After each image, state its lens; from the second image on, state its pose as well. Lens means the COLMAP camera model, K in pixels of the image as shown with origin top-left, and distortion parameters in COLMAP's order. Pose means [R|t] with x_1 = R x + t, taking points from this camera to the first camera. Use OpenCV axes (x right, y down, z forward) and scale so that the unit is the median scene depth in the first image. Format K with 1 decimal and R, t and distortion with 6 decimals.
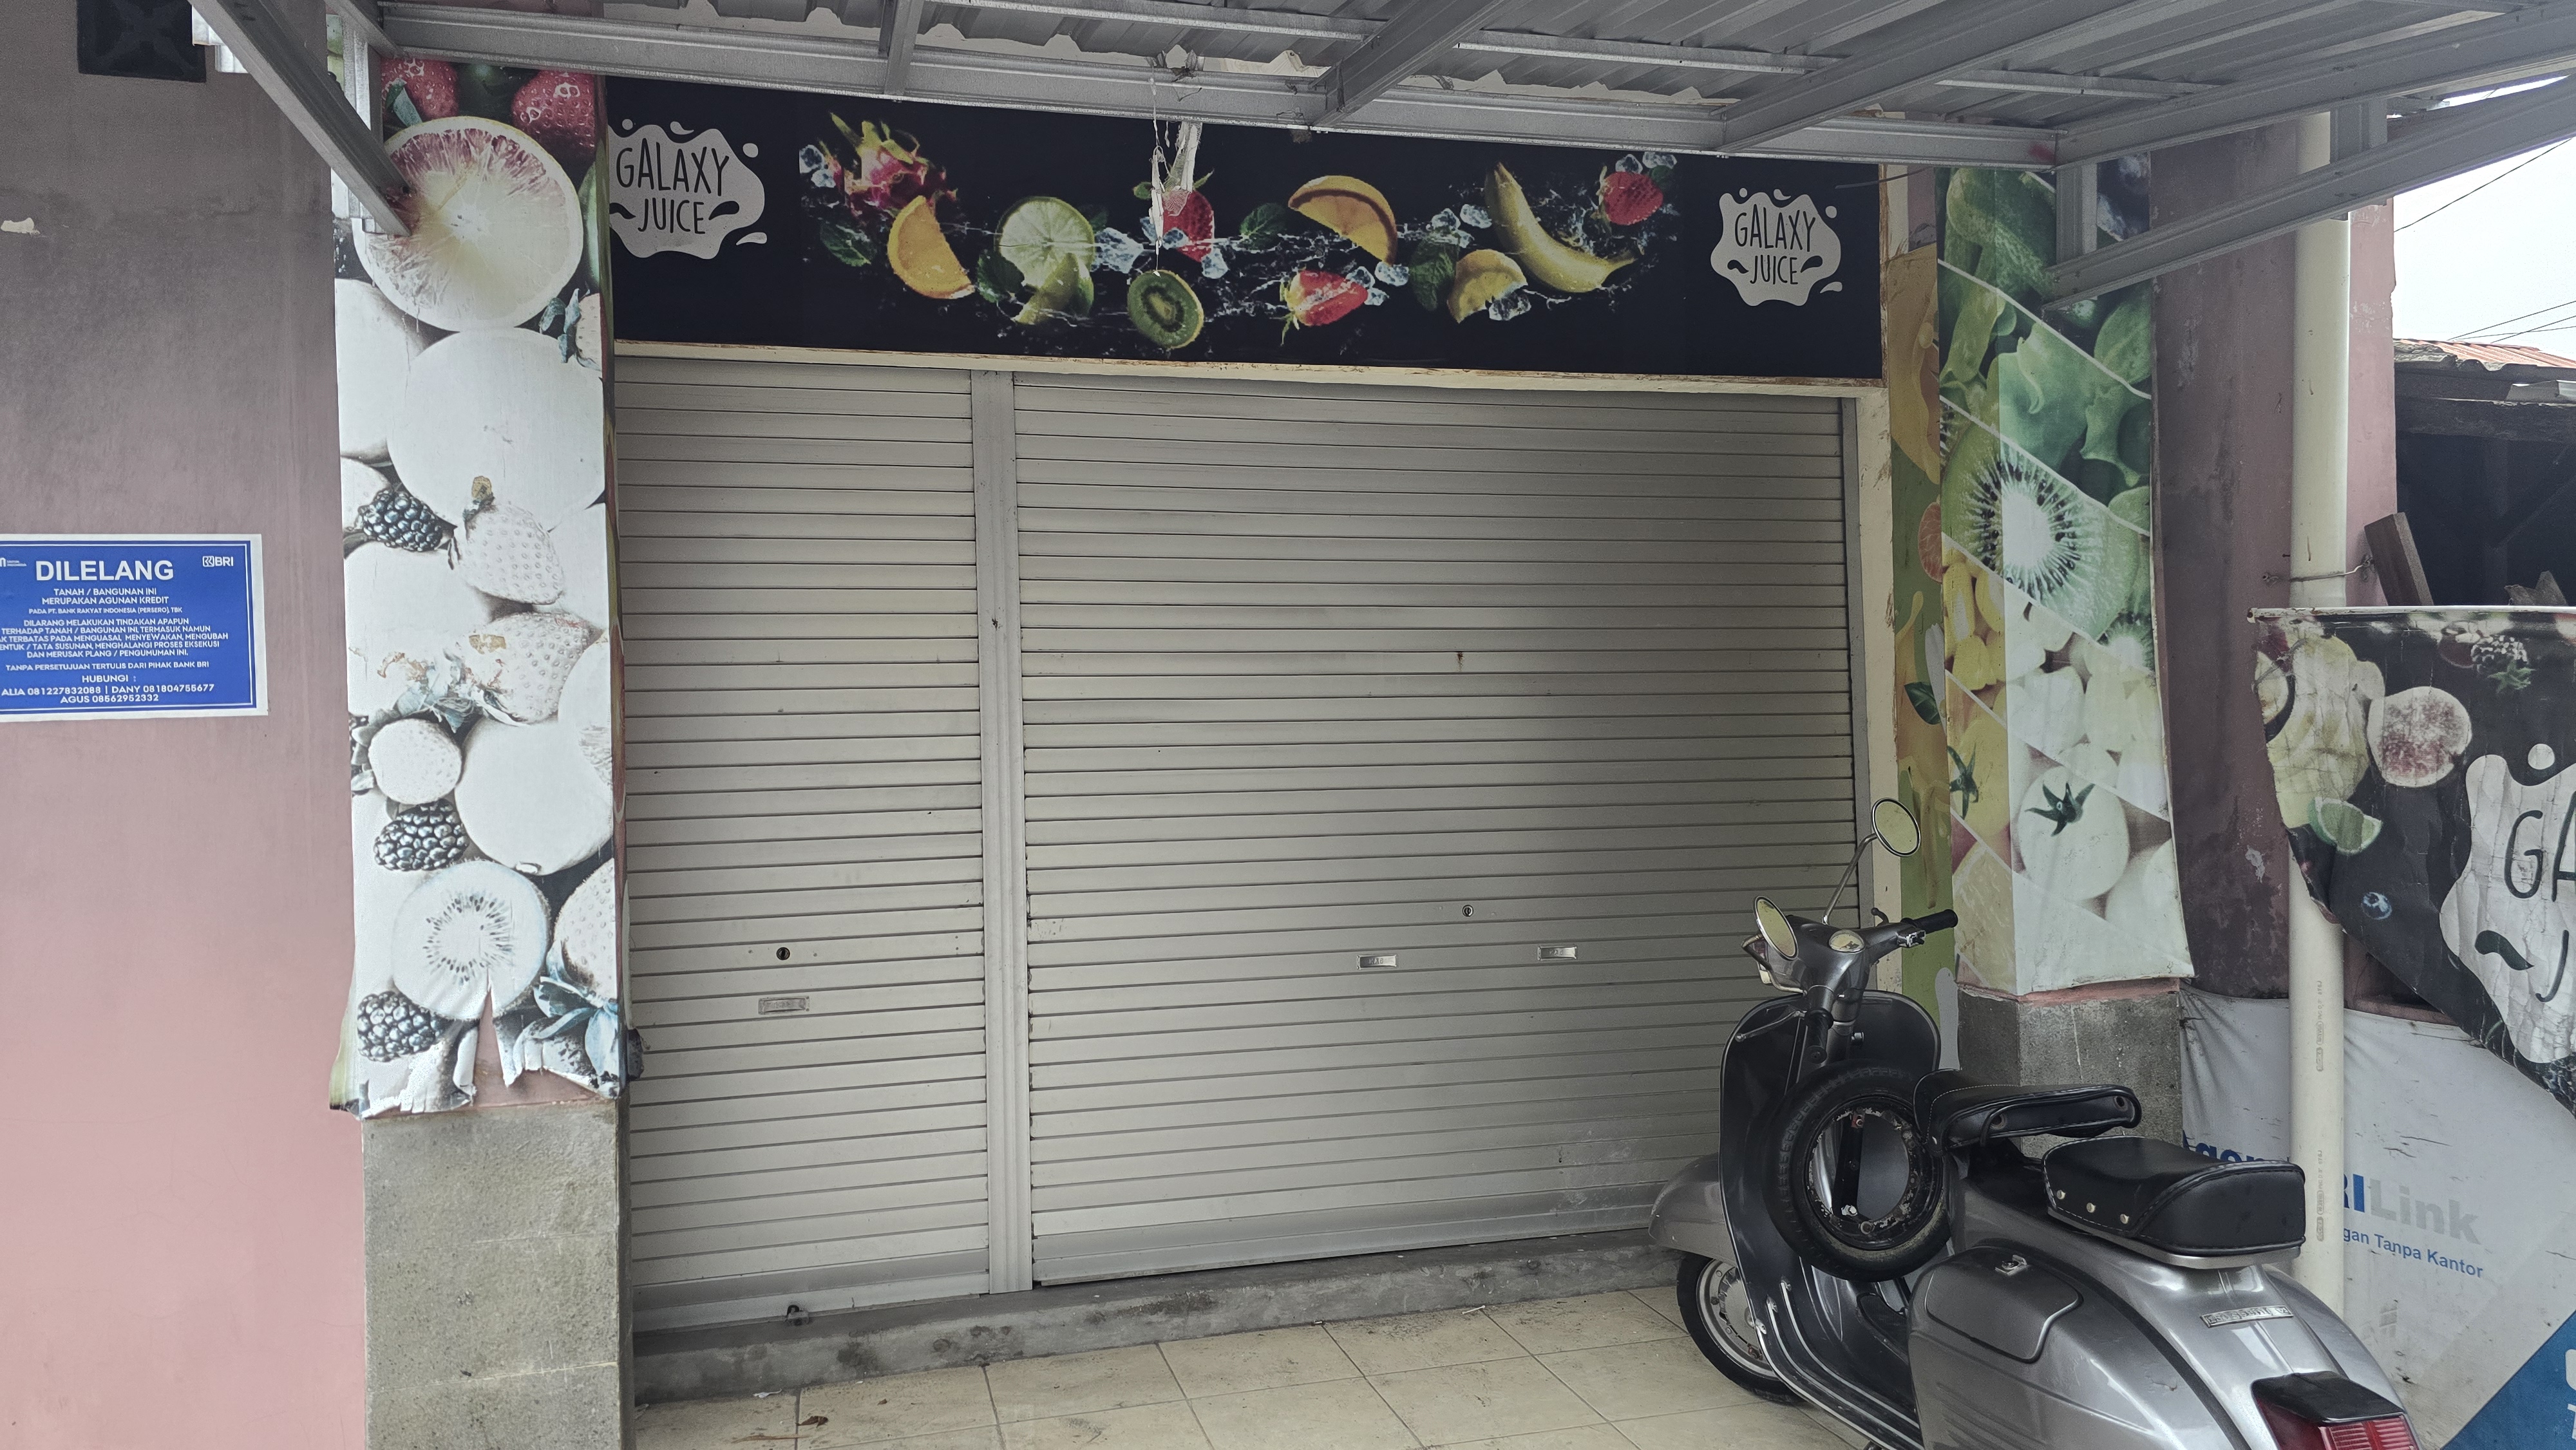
lens RADIAL K [[1729.1, 0, 1314.2], [0, 1729.1, 739.0], [0, 0, 1]] dist [0.070089, -0.062014]
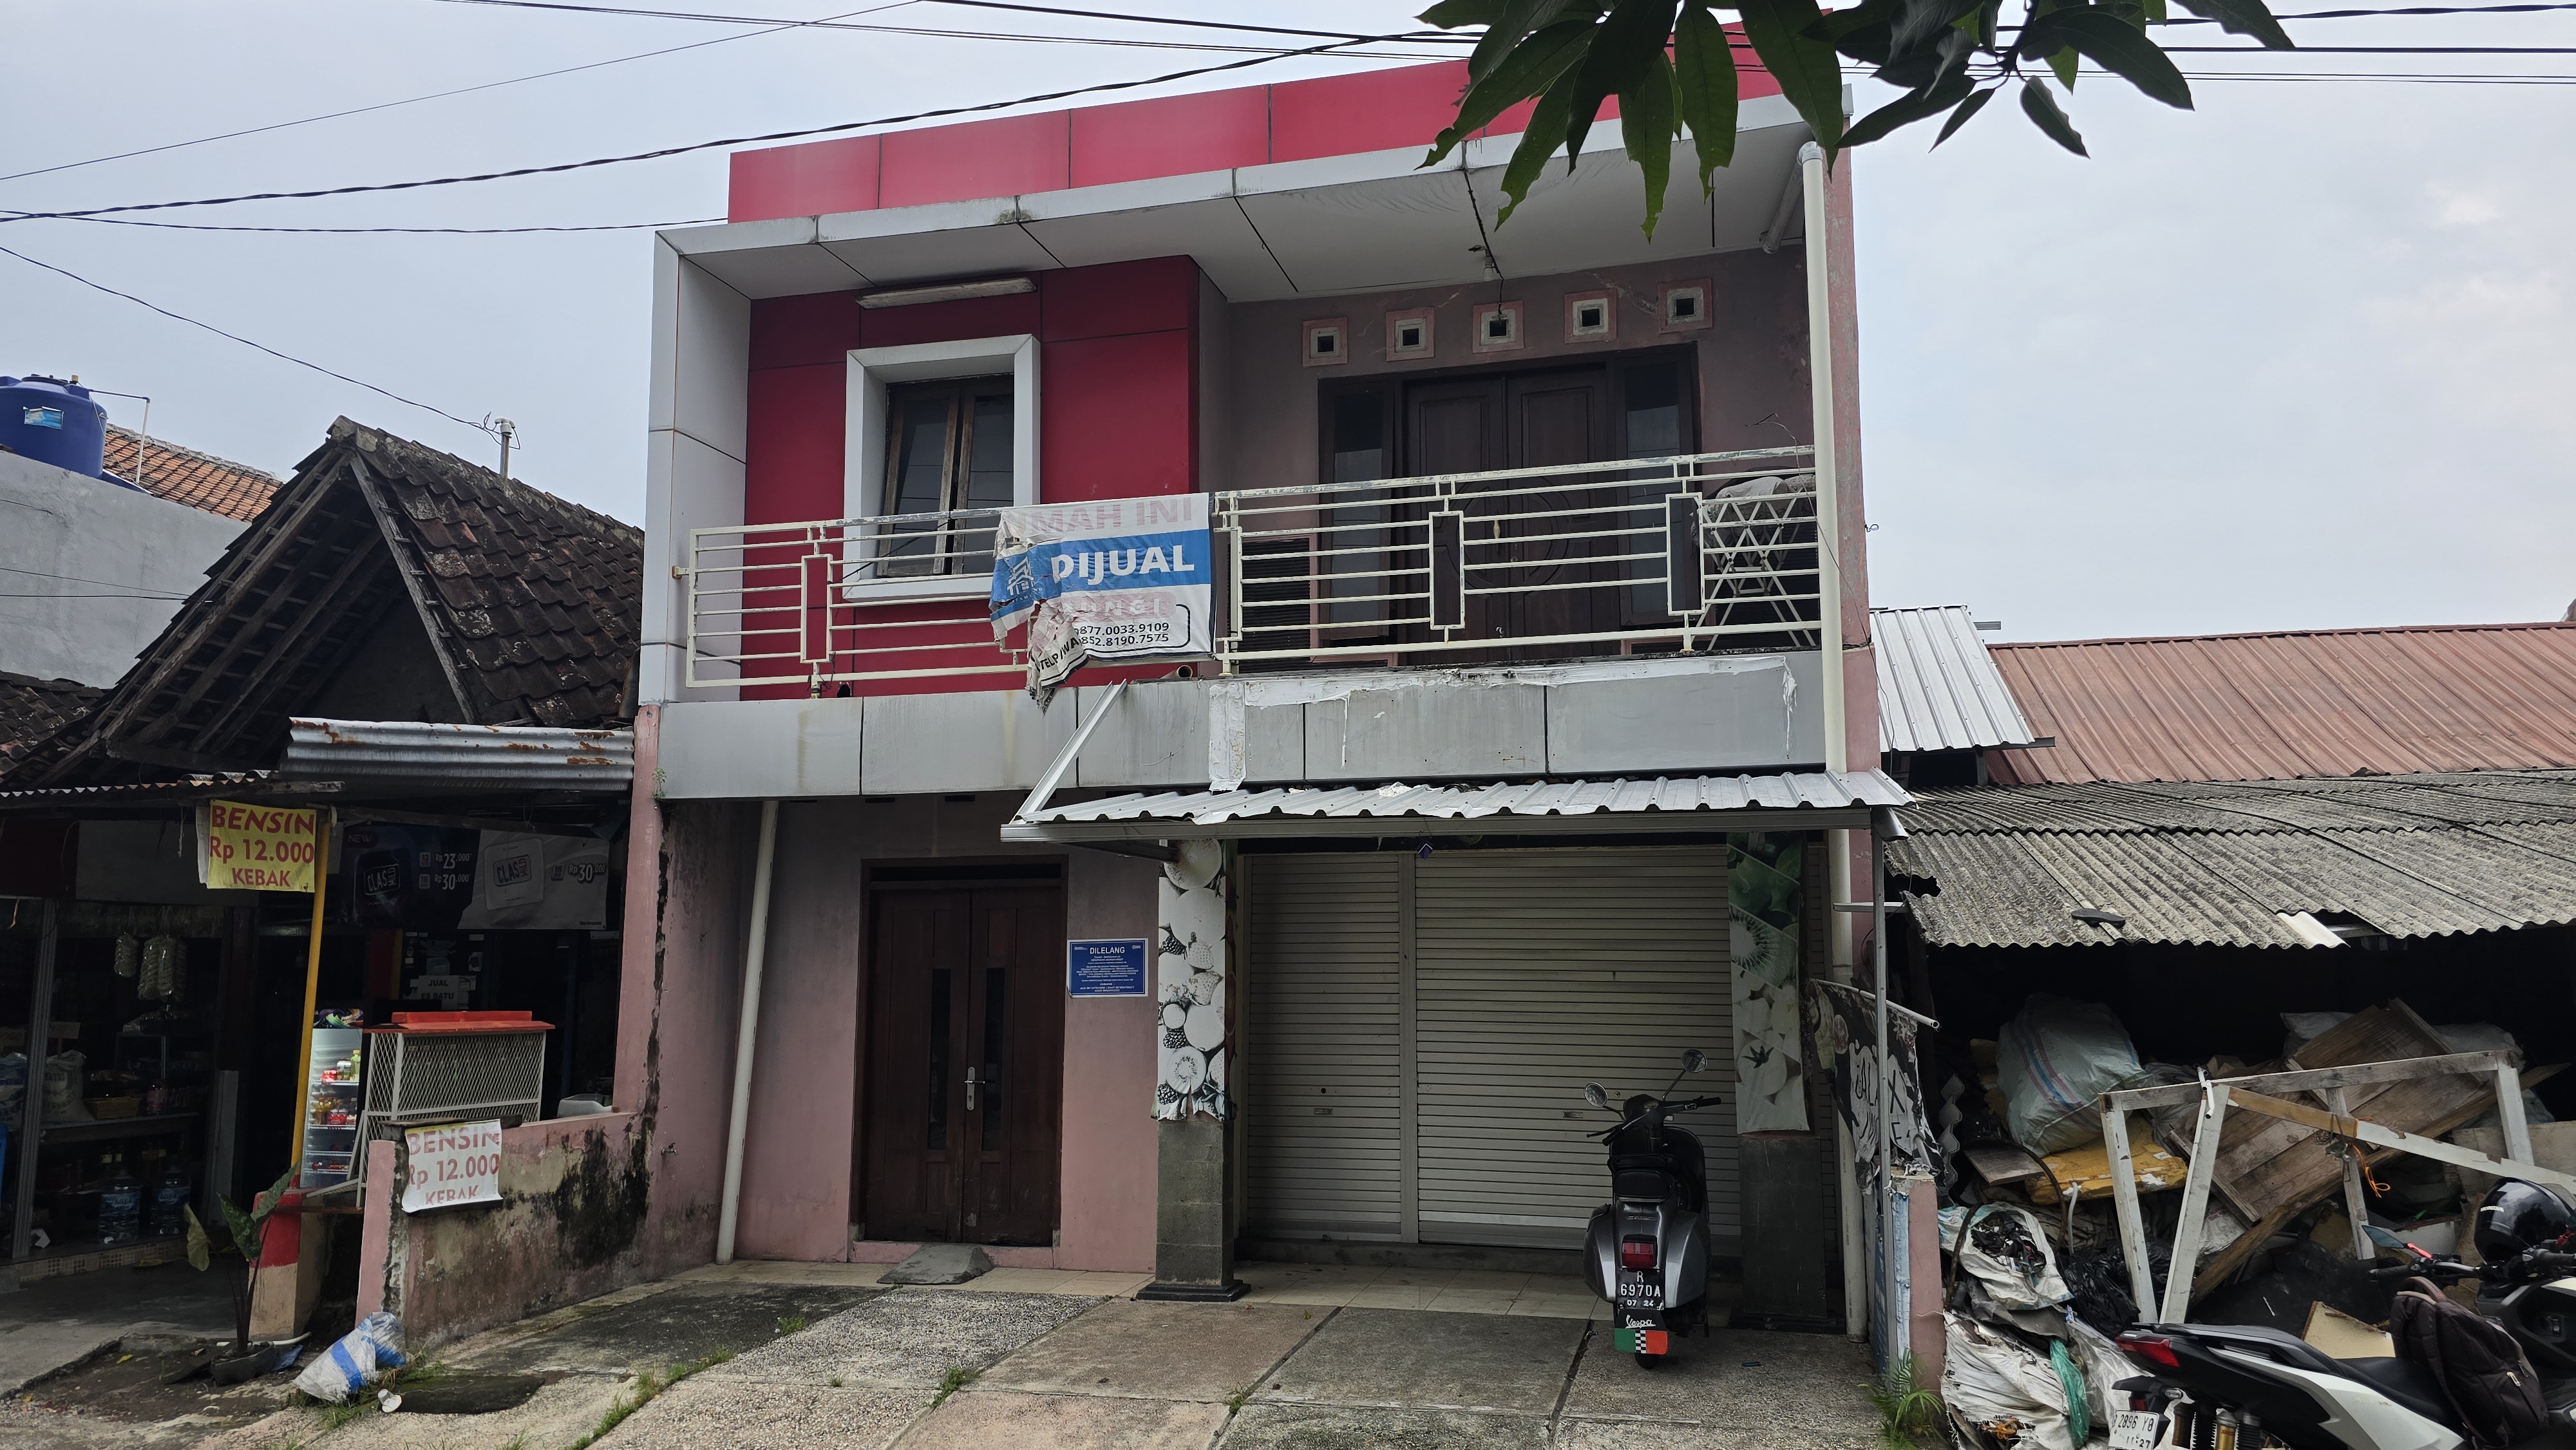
lens RADIAL K [[1735.7, 0, 1295.2], [0, 1735.7, 739.4], [0, 0, 1]] dist [0.091144, -0.093820]
pose [[0.866969, -0.042115, -0.496579, 1.226821], [-0.017118, 0.993319, -0.114128, -0.122557], [0.498068, 0.107446, 0.860455, -1.632131]]
